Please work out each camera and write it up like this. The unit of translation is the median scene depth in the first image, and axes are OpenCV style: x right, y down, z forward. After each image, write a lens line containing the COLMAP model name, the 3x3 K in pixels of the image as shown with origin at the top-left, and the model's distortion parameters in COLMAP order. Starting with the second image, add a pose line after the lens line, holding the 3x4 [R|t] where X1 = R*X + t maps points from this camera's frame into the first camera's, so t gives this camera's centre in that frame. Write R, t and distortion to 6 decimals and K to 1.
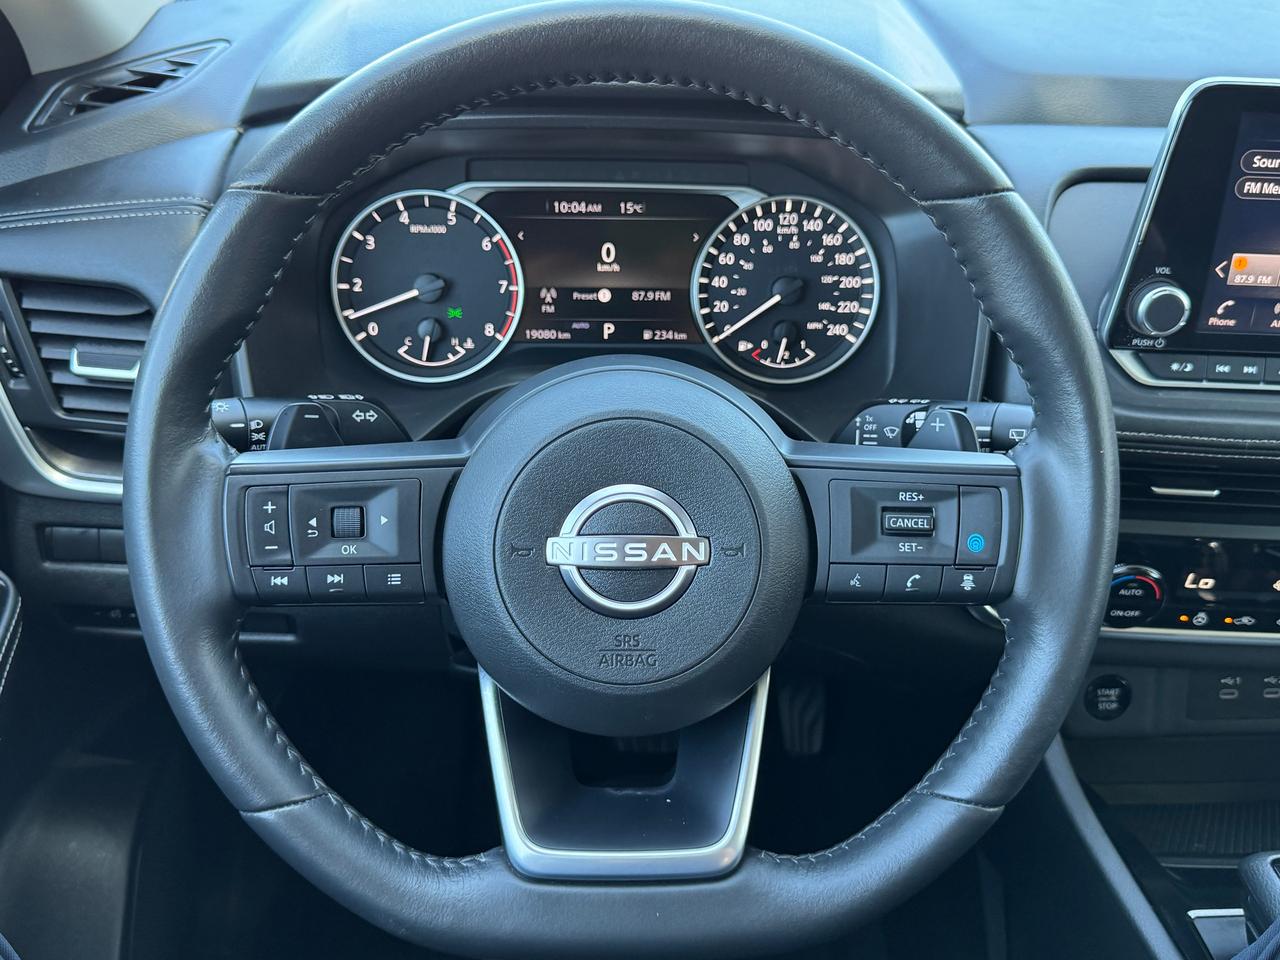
lens RADIAL K [[1187.8, 0, 639.2], [0, 1187.8, 477.9], [0, 0, 1]] dist [0.050774, 0.000000]
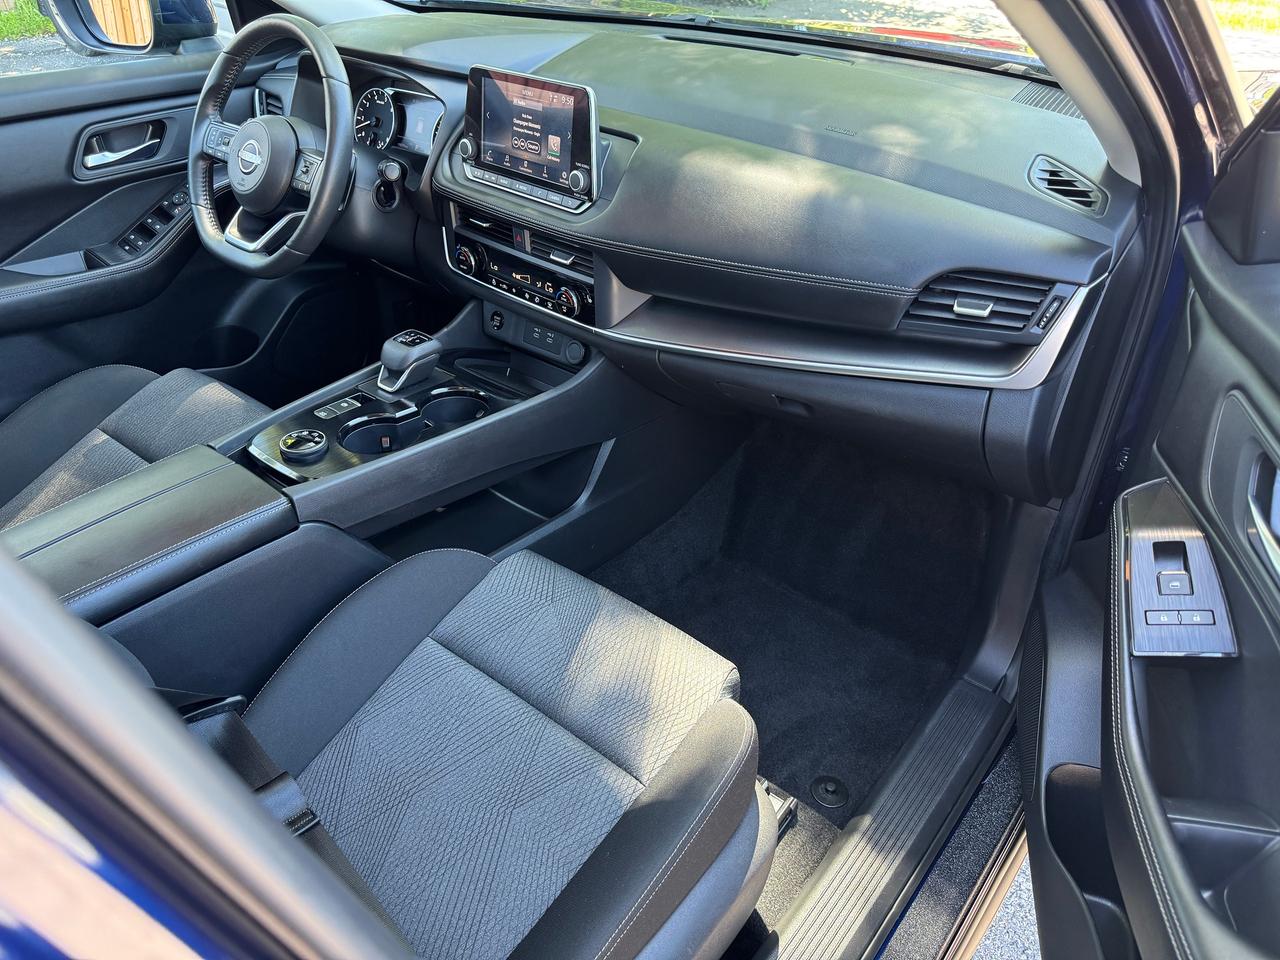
lens RADIAL K [[897.2, 0, 638.8], [0, 897.2, 477.2], [0, 0, 1]] dist [-0.001249, -0.011053]
pose [[0.749515, 0.356371, -0.557878, 2.058272], [-0.332032, 0.931440, 0.148913, 0.124373], [0.572698, 0.073620, 0.816454, -0.414186]]
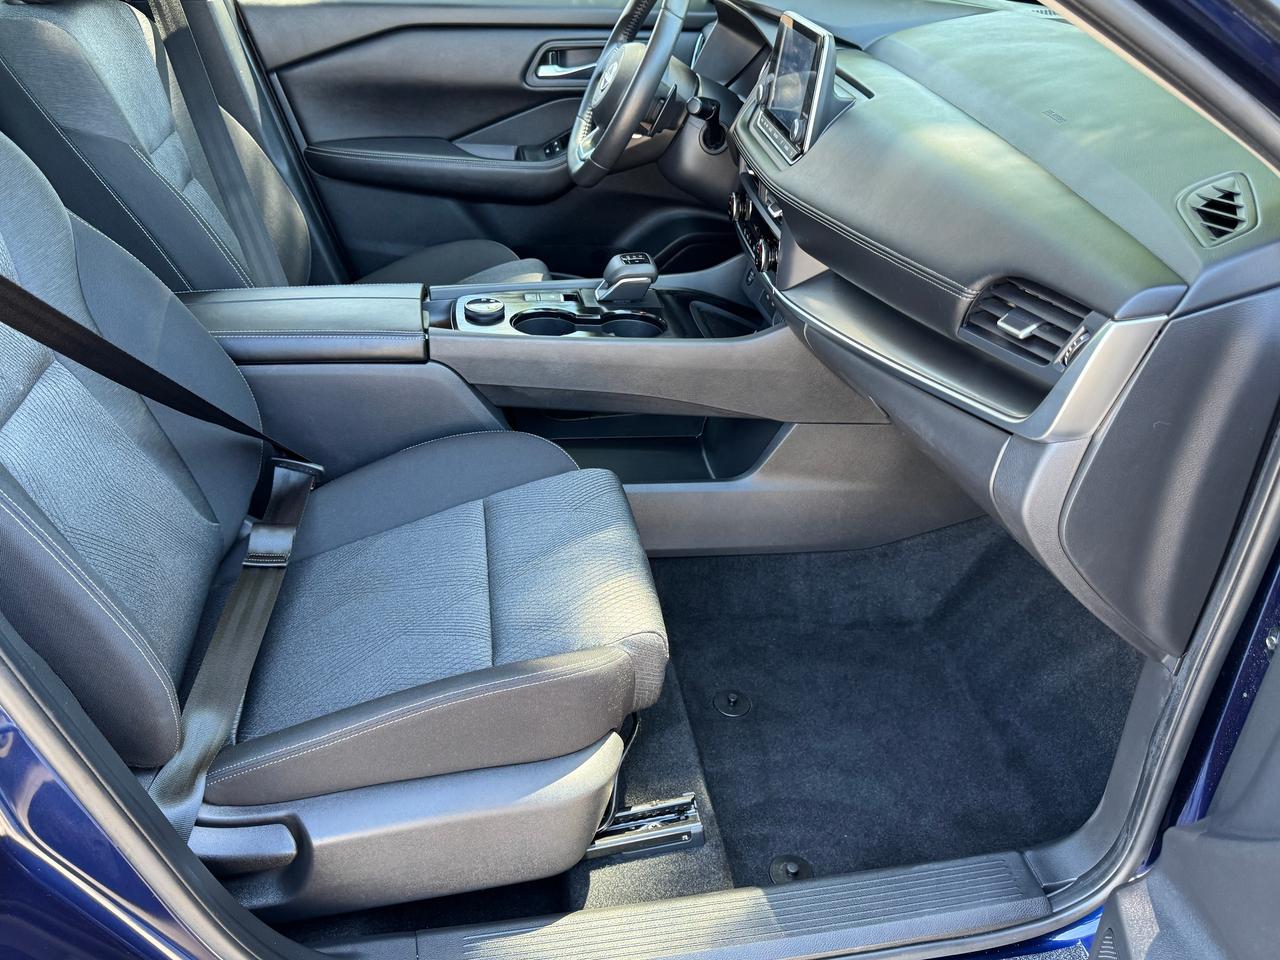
lens RADIAL K [[1021.3, 0, 640.5], [0, 1021.3, 485.5], [0, 0, 1]] dist [-0.006136, -0.000064]
pose [[0.123255, 0.501665, -0.856236, 2.722433], [-0.524606, 0.765337, 0.372891, -0.174079], [0.842376, 0.403226, 0.357508, 0.268191]]
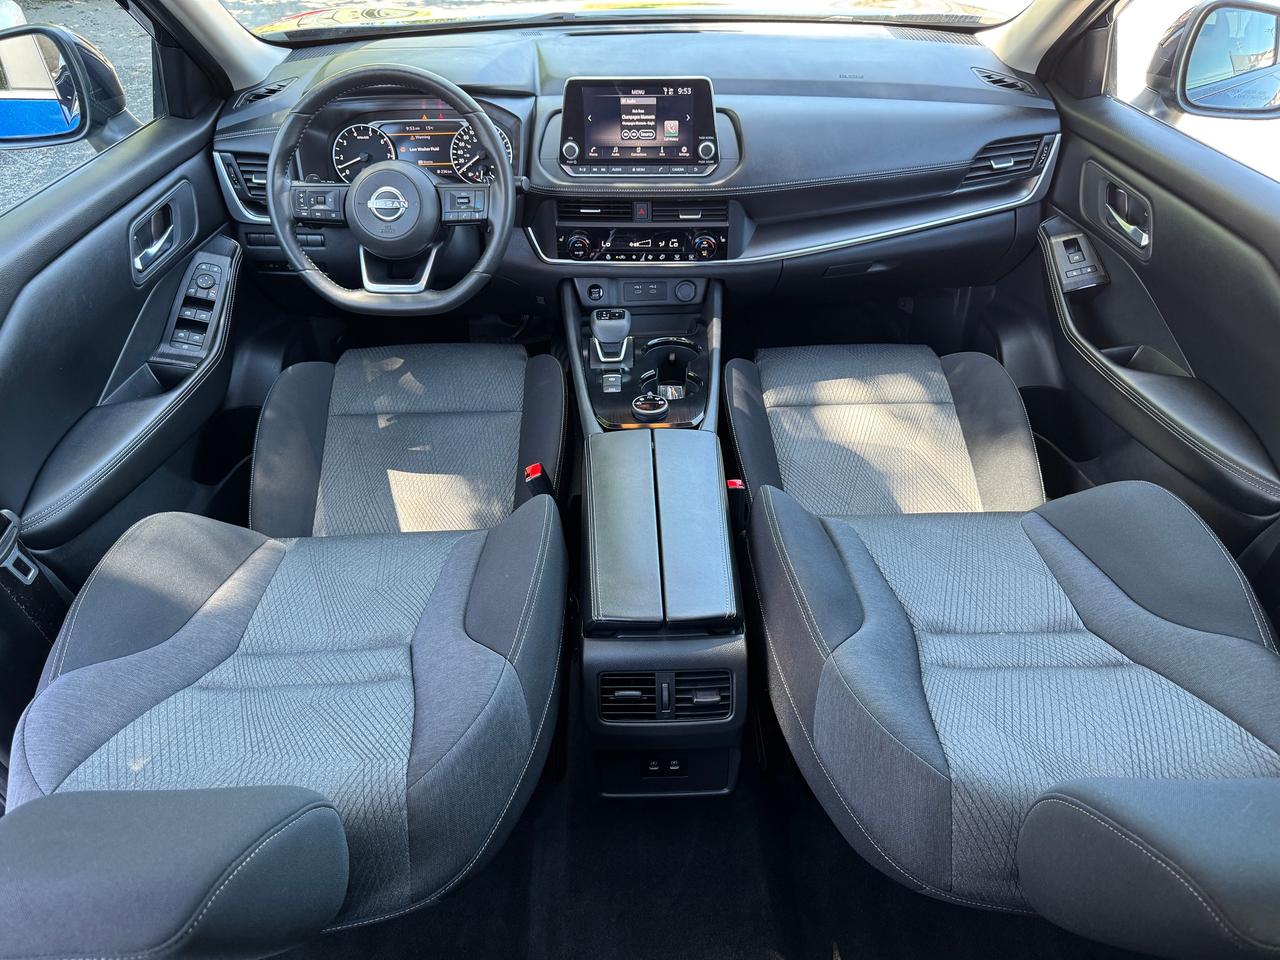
lens RADIAL K [[897.2, 0, 635.9], [0, 897.2, 480.9], [0, 0, 1]] dist [-0.001249, -0.011053]
pose [[0.998836, -0.016507, -0.045329, 0.667626], [0.020832, 0.995099, 0.096661, 0.502447], [0.043512, -0.097493, 0.994285, -1.461893]]
